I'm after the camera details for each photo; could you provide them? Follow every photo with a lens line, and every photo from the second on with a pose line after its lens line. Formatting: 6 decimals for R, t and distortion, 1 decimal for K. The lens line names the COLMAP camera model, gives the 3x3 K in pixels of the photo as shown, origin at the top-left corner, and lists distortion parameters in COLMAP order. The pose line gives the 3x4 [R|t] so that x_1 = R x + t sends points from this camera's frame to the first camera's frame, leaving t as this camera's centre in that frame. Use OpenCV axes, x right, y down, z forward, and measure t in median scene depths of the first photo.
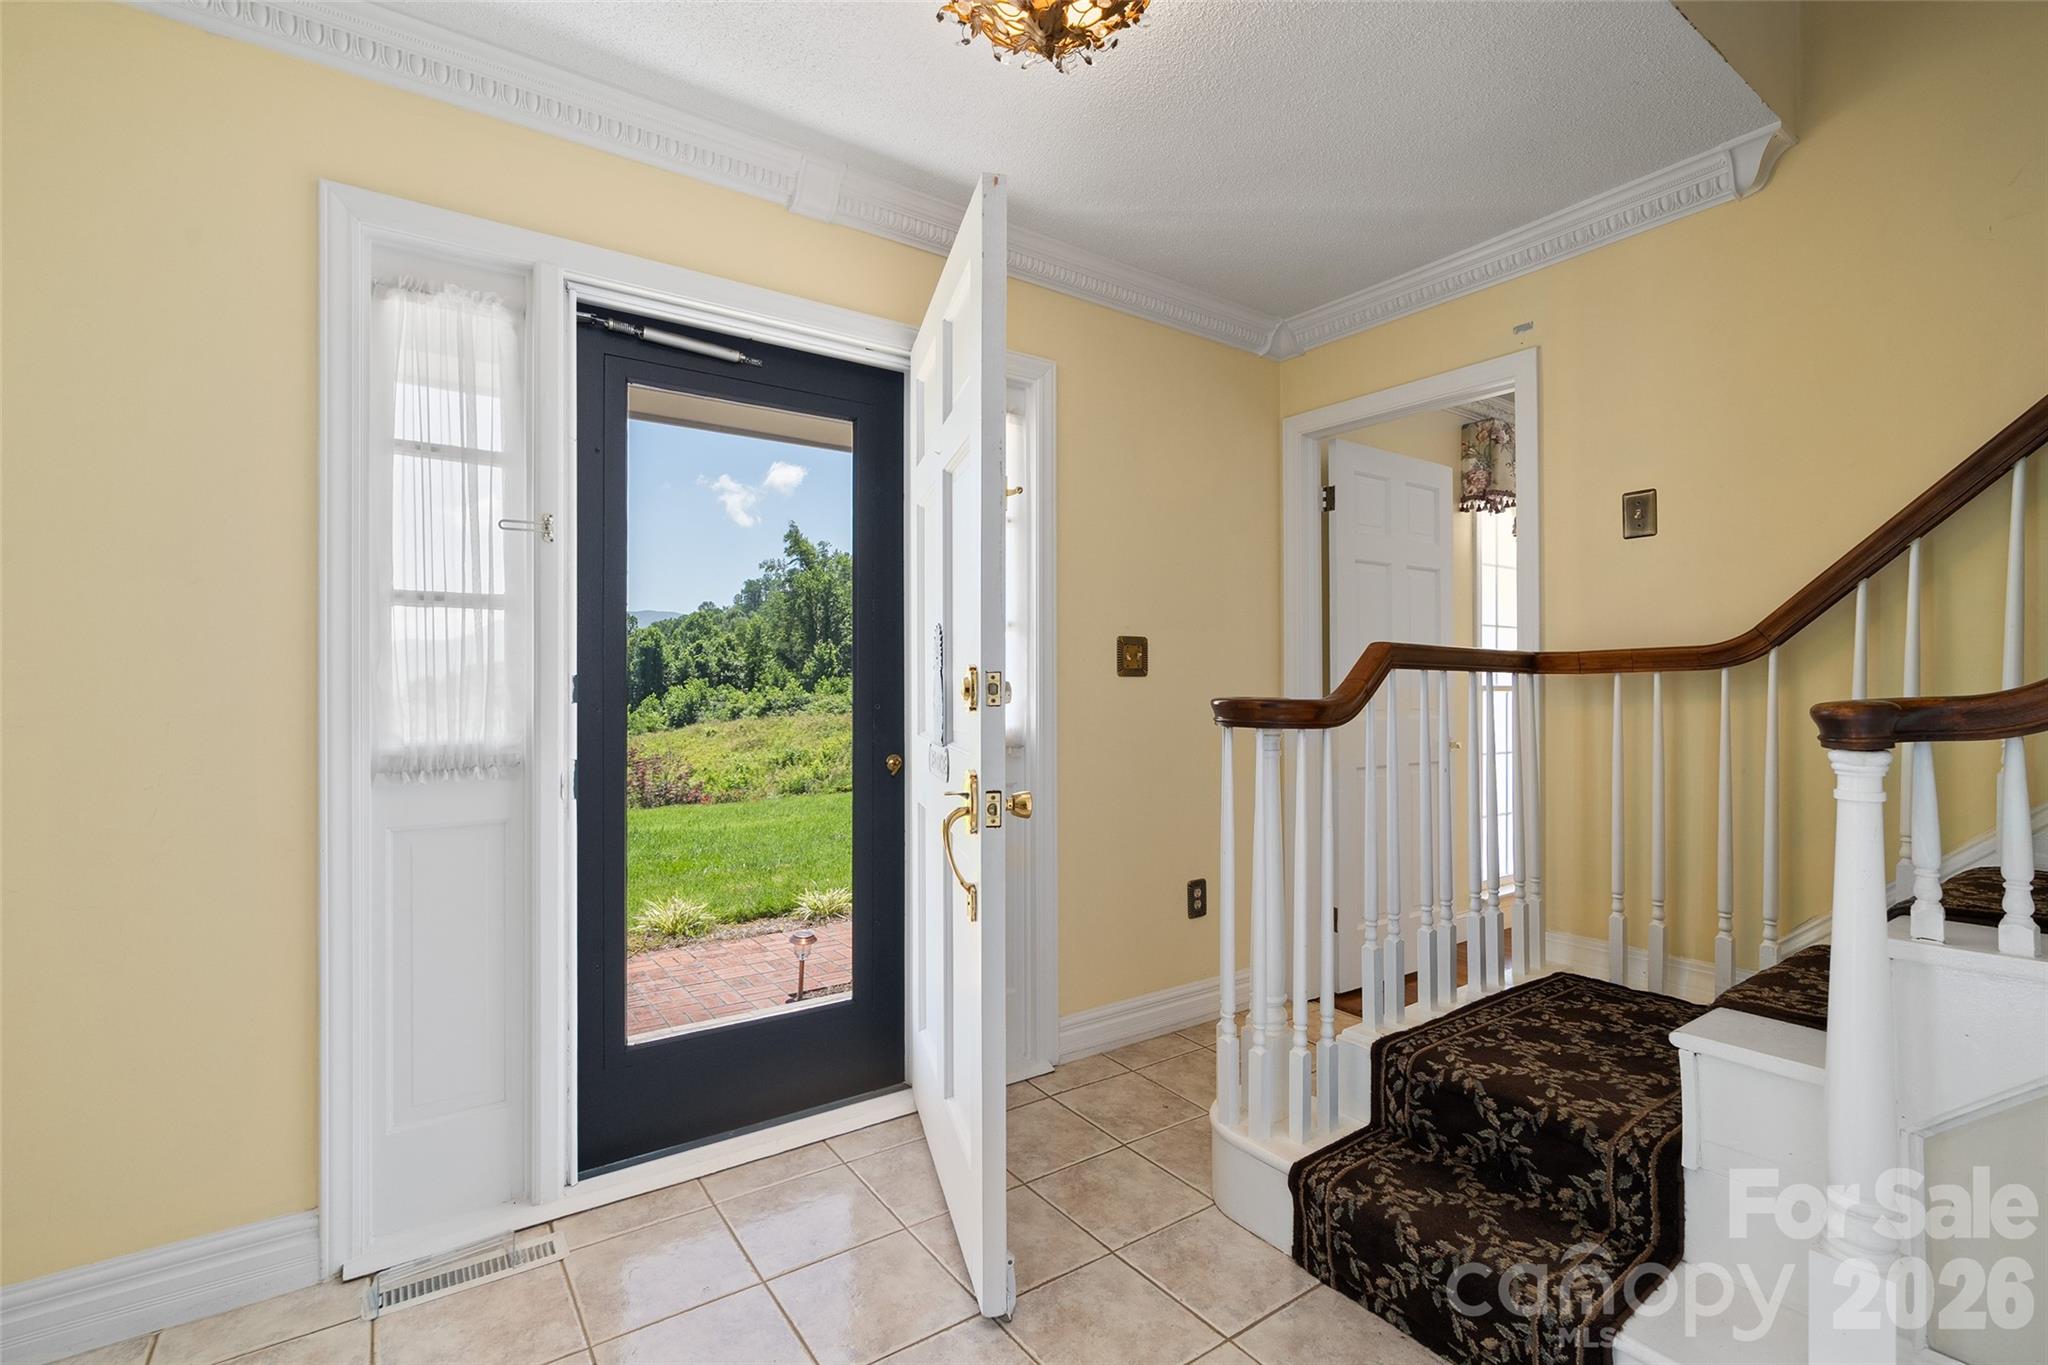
lens RADIAL K [[921.6, 0, 1024.5], [0, 921.6, 680.6], [0, 0, 1]] dist [-0.006911, 0.002611]
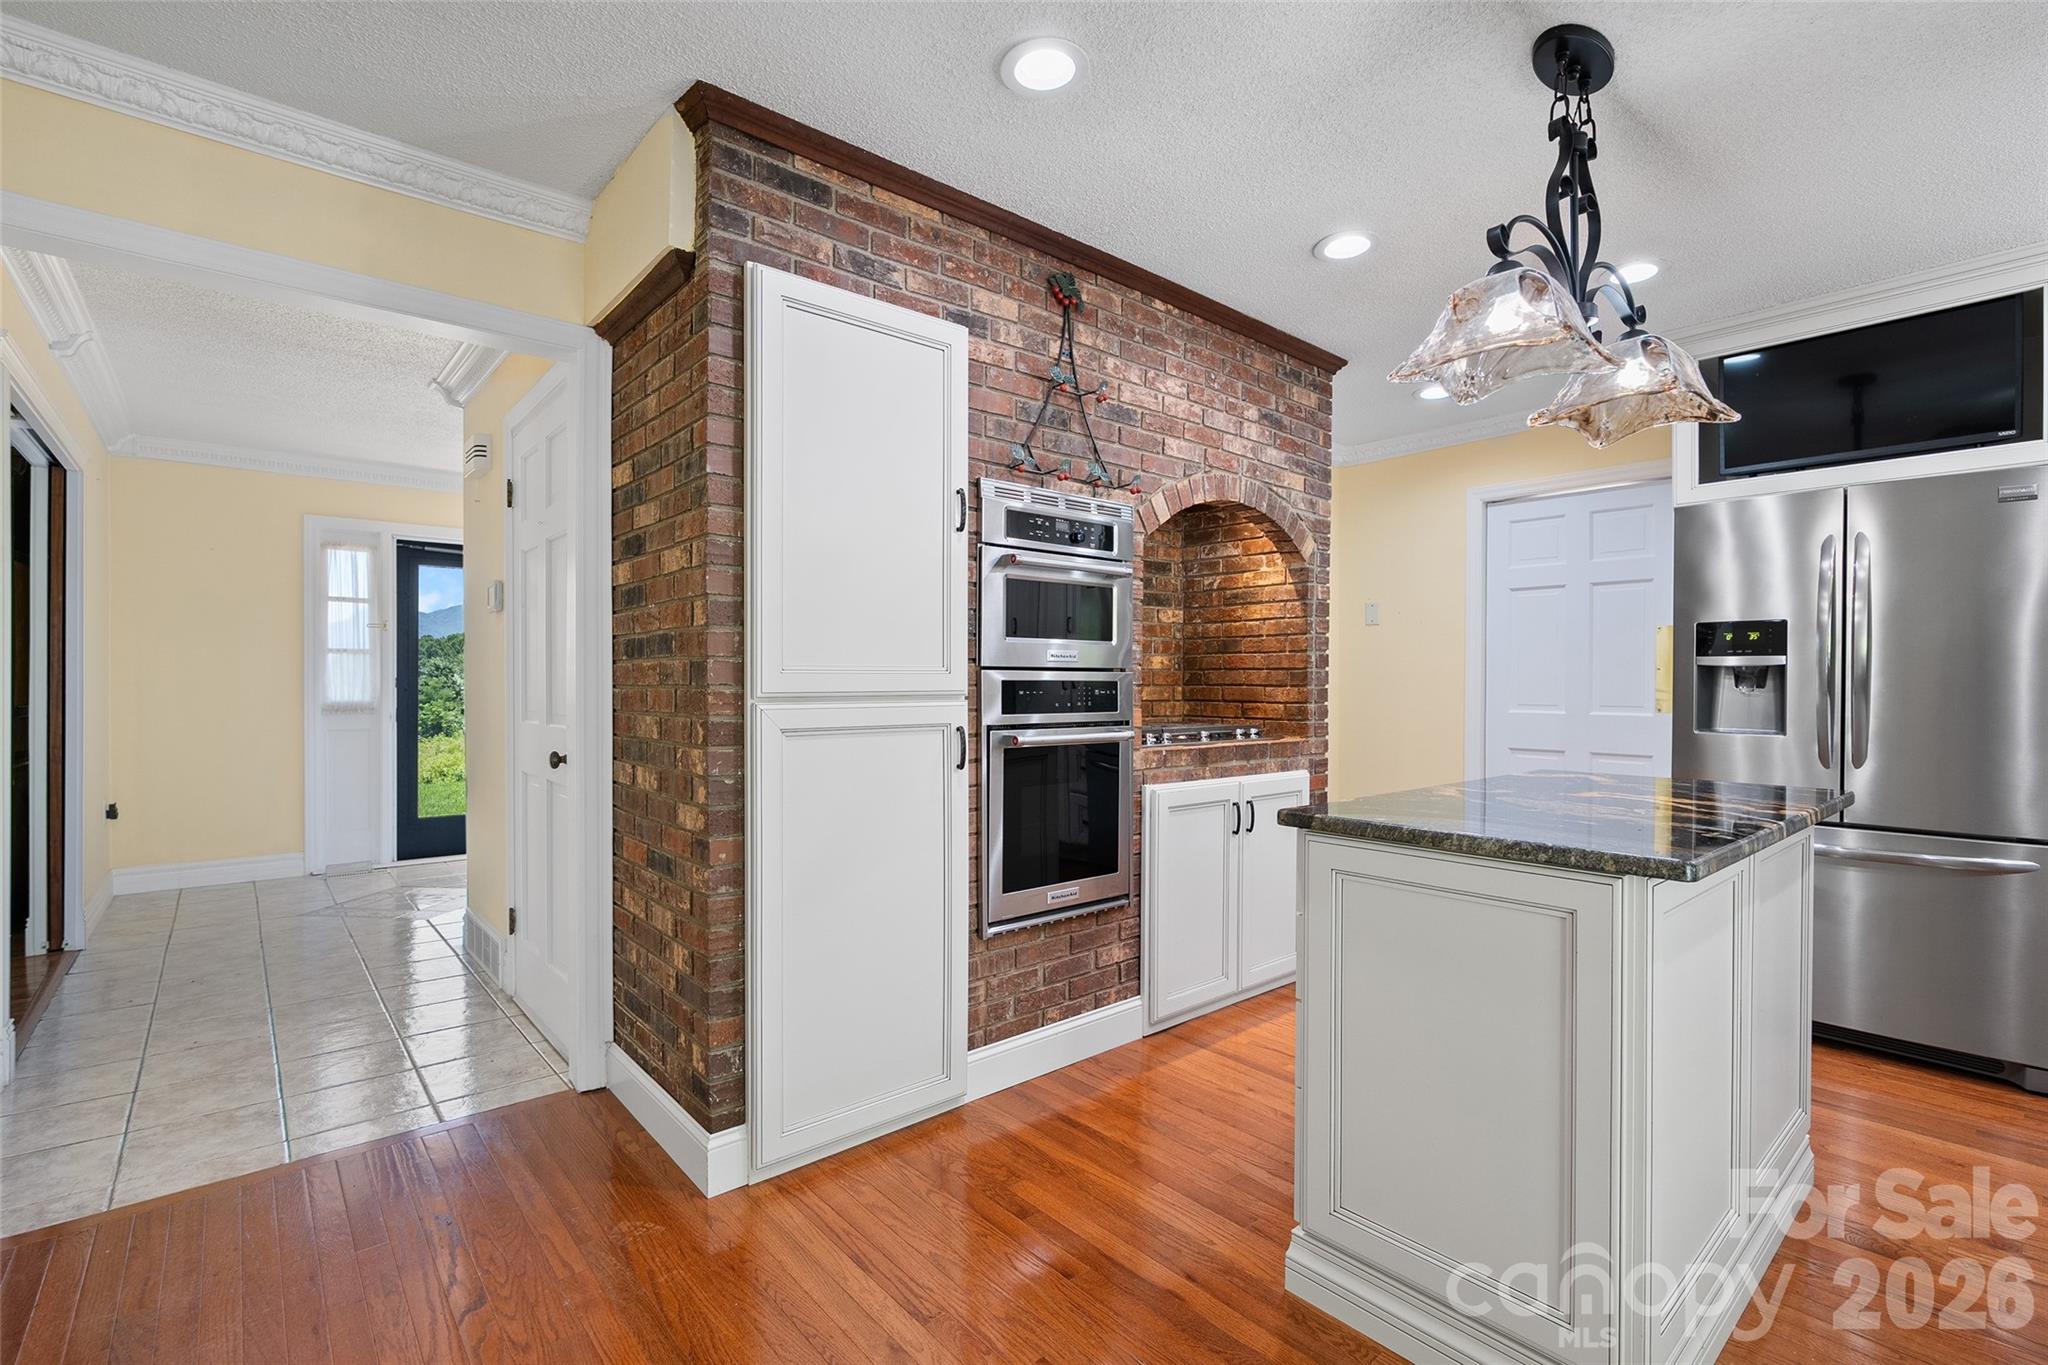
lens RADIAL K [[921.6, 0, 1024.5], [0, 921.6, 681.9], [0, 0, 1]] dist [-0.006911, 0.002611]
pose [[0.994553, 0.006230, 0.104045, 1.165008], [-0.007235, 0.999931, 0.009284, -0.033241], [-0.103980, -0.009986, 0.994529, -2.054255]]
